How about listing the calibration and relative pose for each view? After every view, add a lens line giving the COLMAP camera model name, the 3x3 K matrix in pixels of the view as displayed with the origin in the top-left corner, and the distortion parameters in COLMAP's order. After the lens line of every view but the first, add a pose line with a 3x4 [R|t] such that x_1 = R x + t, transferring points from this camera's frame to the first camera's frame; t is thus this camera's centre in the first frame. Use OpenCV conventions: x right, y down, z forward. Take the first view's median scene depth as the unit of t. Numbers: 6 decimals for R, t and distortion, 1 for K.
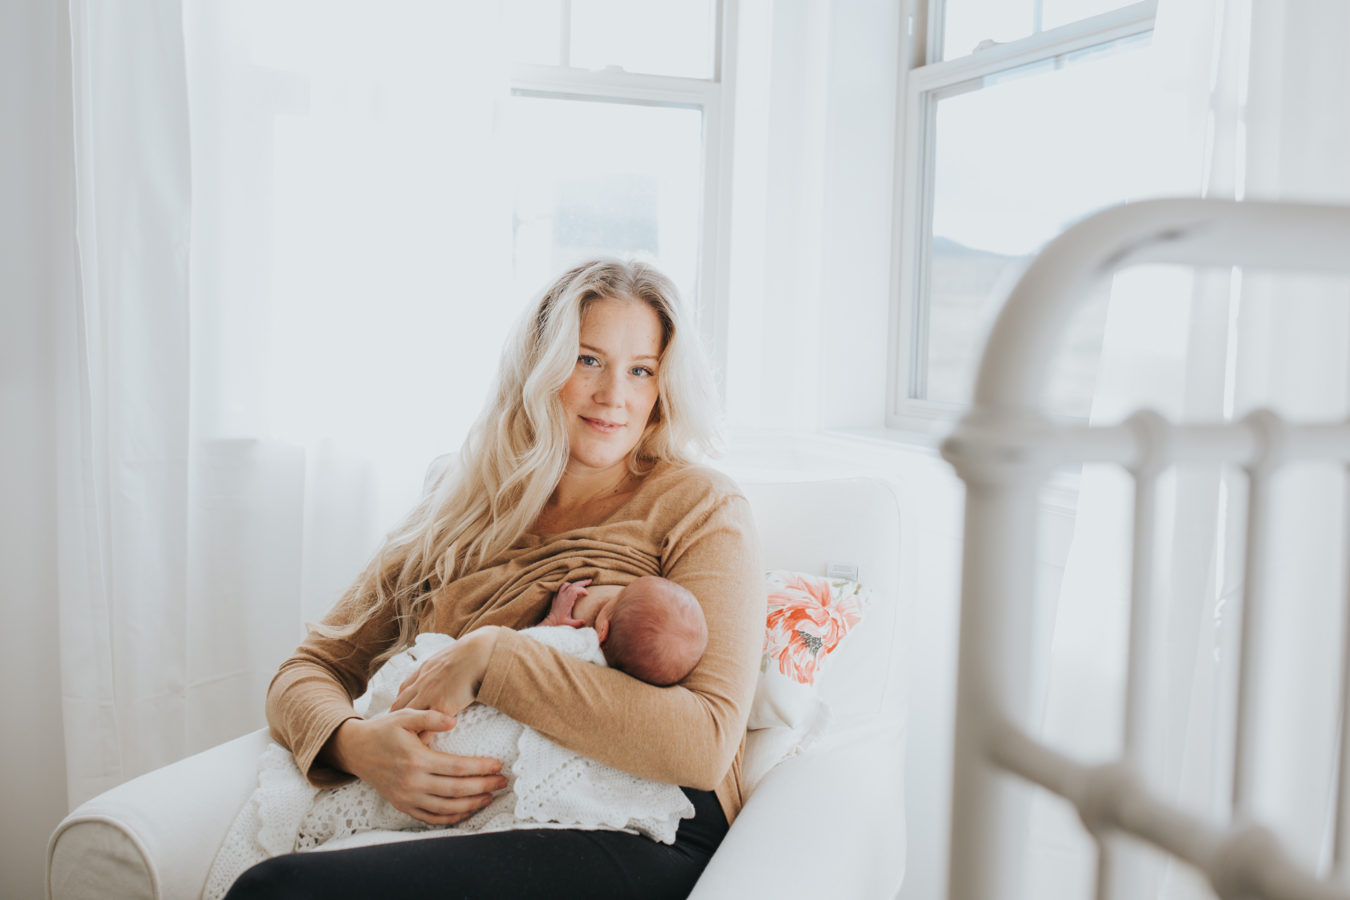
lens RADIAL K [[1364.2, 0, 675.0], [0, 1364.2, 450.0], [0, 0, 1]] dist [0.013257, 0.010302]
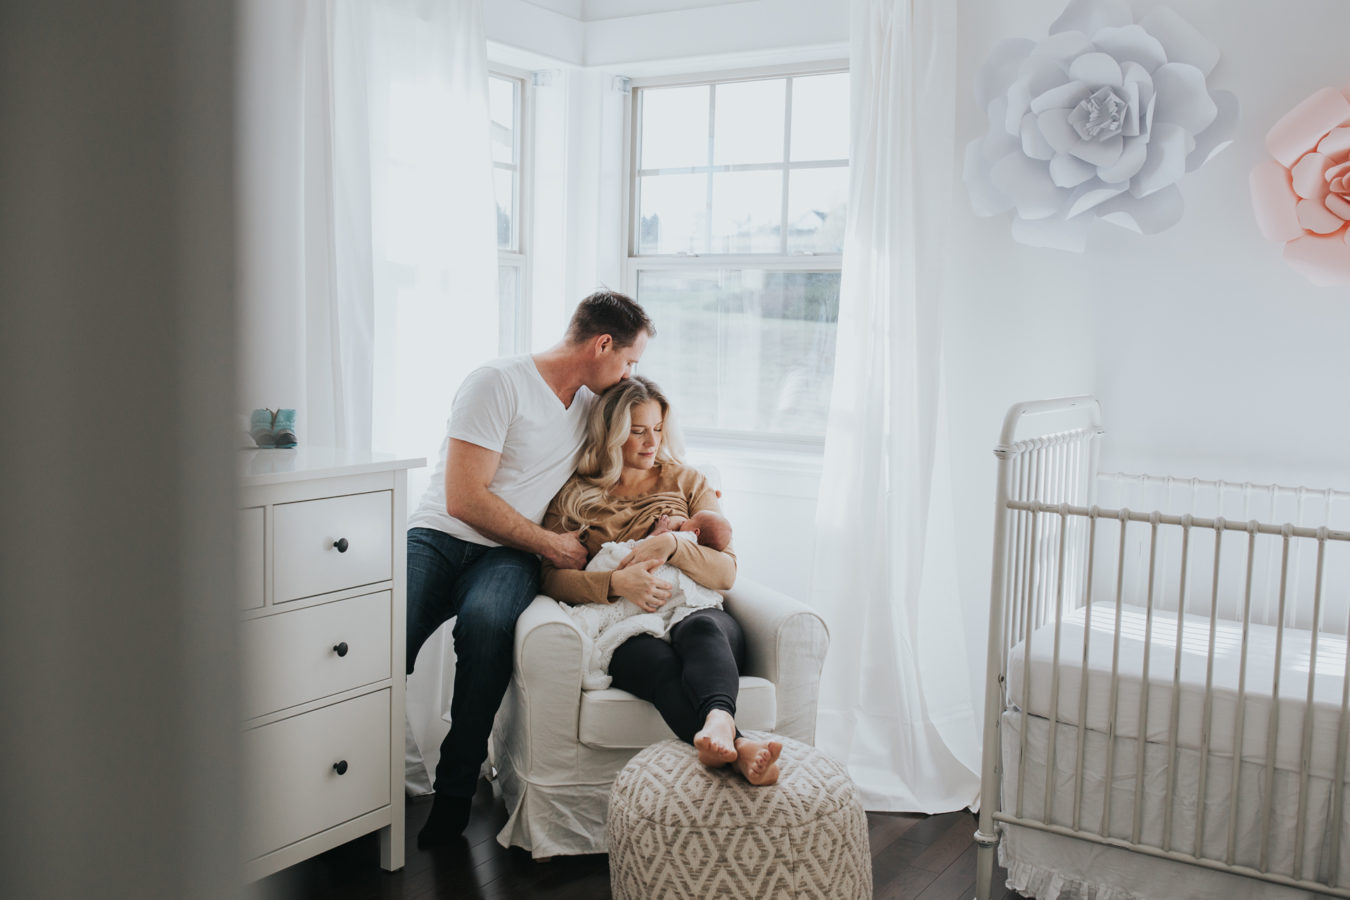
lens RADIAL K [[1364.2, 0, 675.0], [0, 1364.2, 450.0], [0, 0, 1]] dist [0.013257, 0.010302]
pose [[0.811370, -0.045579, 0.582753, -1.445954], [0.044078, 0.998888, 0.016756, -0.056391], [-0.582869, 0.012091, 0.812476, -0.954308]]
